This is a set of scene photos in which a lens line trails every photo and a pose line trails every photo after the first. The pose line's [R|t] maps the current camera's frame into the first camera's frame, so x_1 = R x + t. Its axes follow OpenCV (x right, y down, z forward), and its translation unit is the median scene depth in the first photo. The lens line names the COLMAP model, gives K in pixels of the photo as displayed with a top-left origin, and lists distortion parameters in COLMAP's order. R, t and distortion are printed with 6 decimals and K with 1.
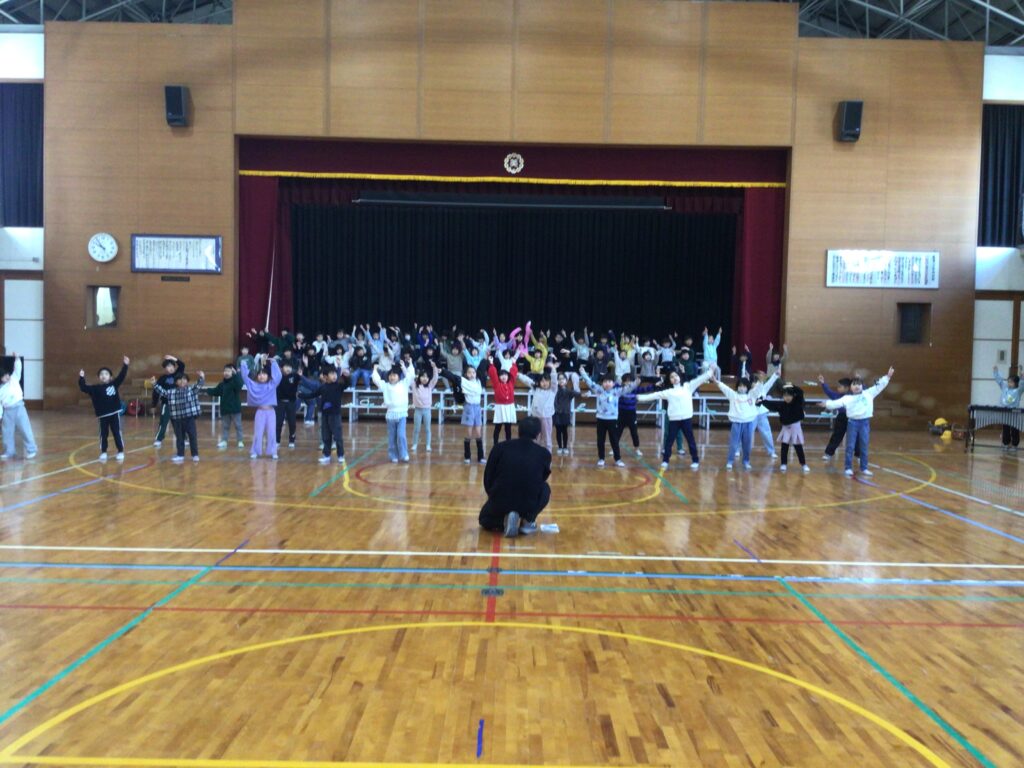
lens RADIAL K [[929.4, 0, 516.7], [0, 929.4, 385.5], [0, 0, 1]] dist [0.126129, -0.241278]
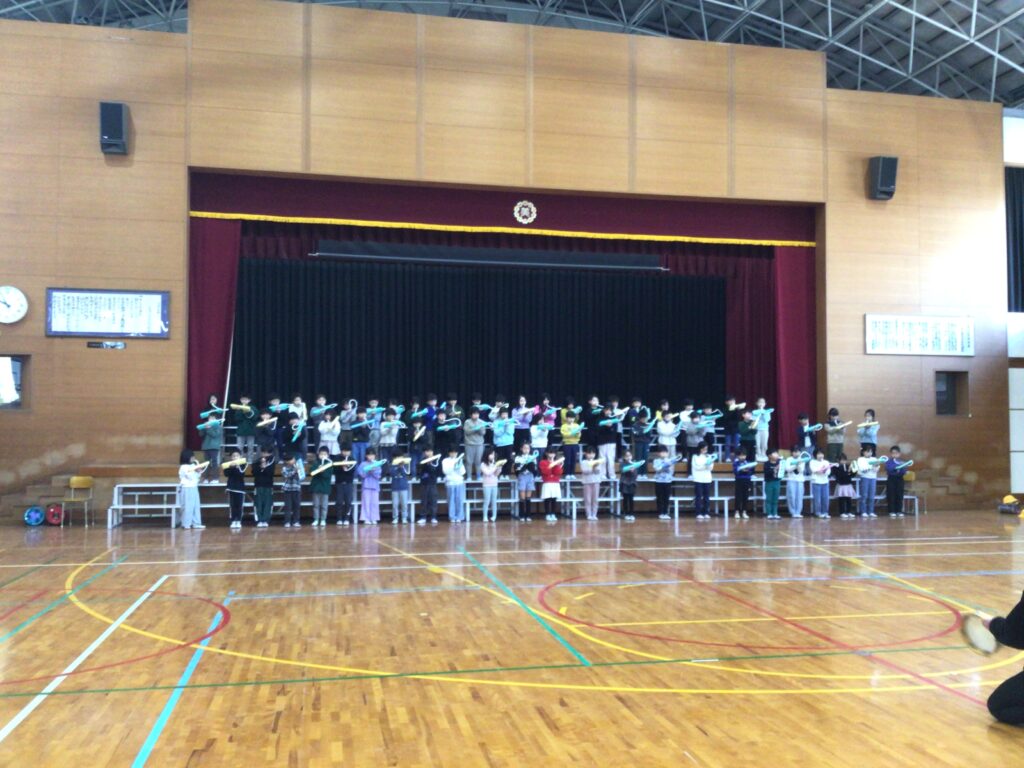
lens RADIAL K [[929.4, 0, 516.7], [0, 929.4, 385.5], [0, 0, 1]] dist [0.126129, -0.241278]
pose [[0.979527, -0.007873, 0.201157, -0.187961], [0.023974, 0.996686, -0.077733, -0.011519], [-0.199878, 0.080964, 0.976470, 0.175312]]
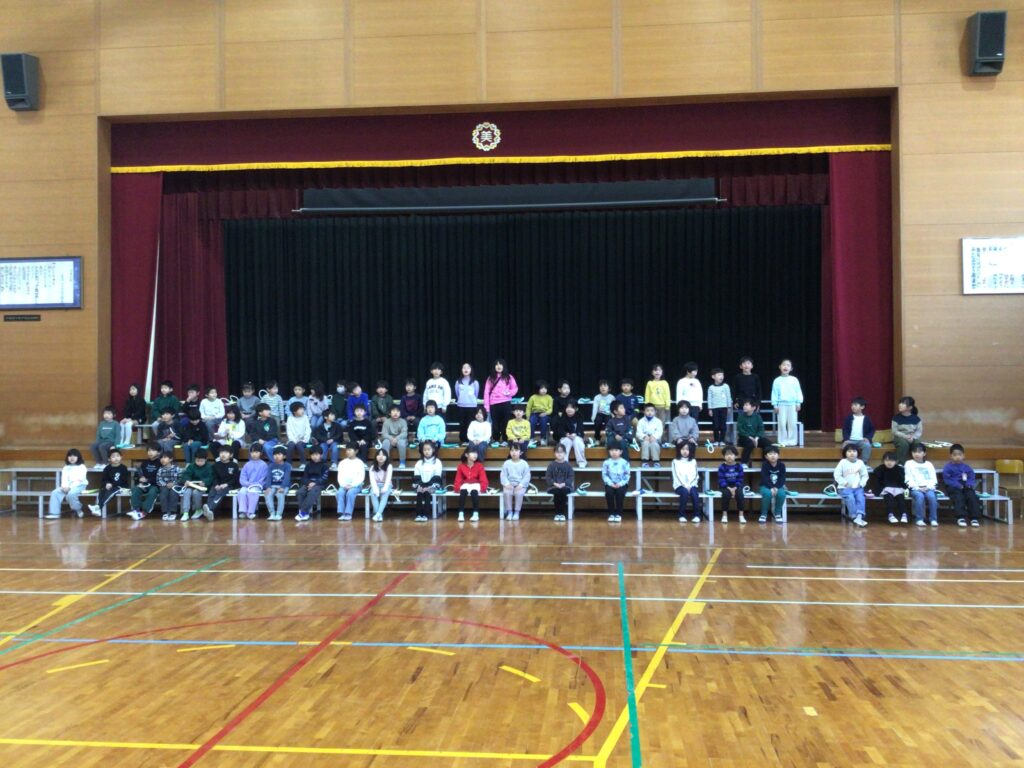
lens RADIAL K [[929.4, 0, 516.7], [0, 929.4, 385.5], [0, 0, 1]] dist [0.126129, -0.241278]
pose [[0.994649, -0.027659, -0.099543, 0.085032], [0.021989, 0.998096, -0.057620, -0.011696], [0.100947, 0.055123, 0.993364, 0.322919]]
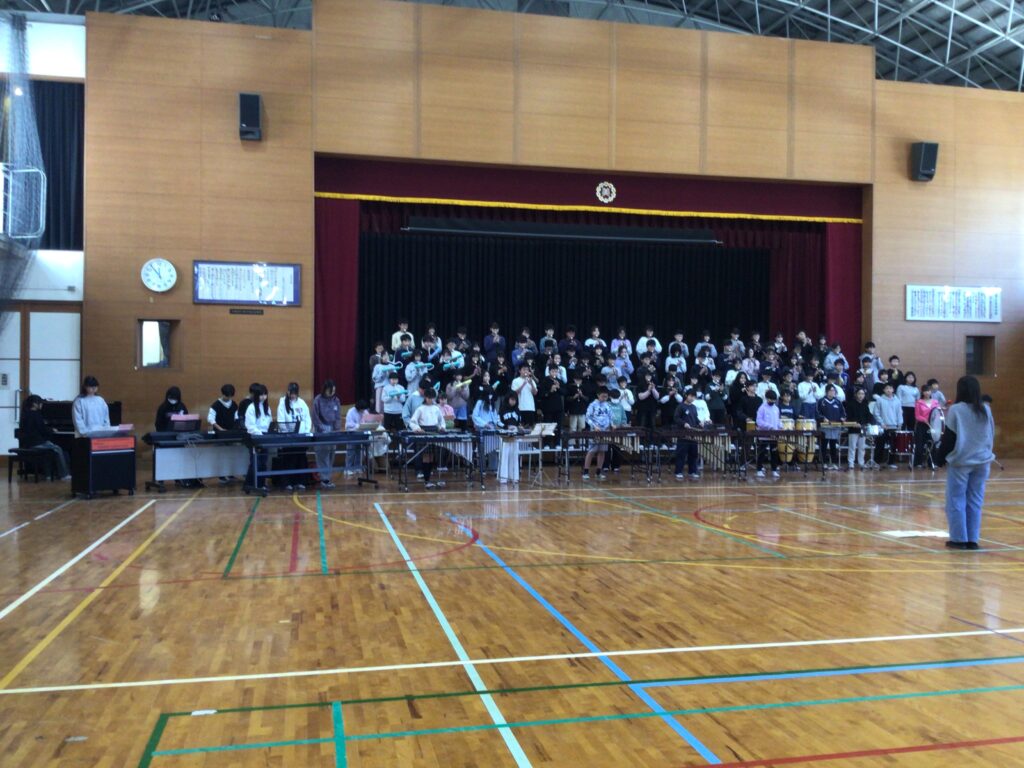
lens RADIAL K [[929.4, 0, 516.7], [0, 929.4, 385.5], [0, 0, 1]] dist [0.126129, -0.241278]
pose [[0.975717, -0.014825, 0.218533, -0.309036], [0.023338, 0.999064, -0.036425, -0.006884], [-0.217788, 0.040641, 0.975150, 0.094687]]
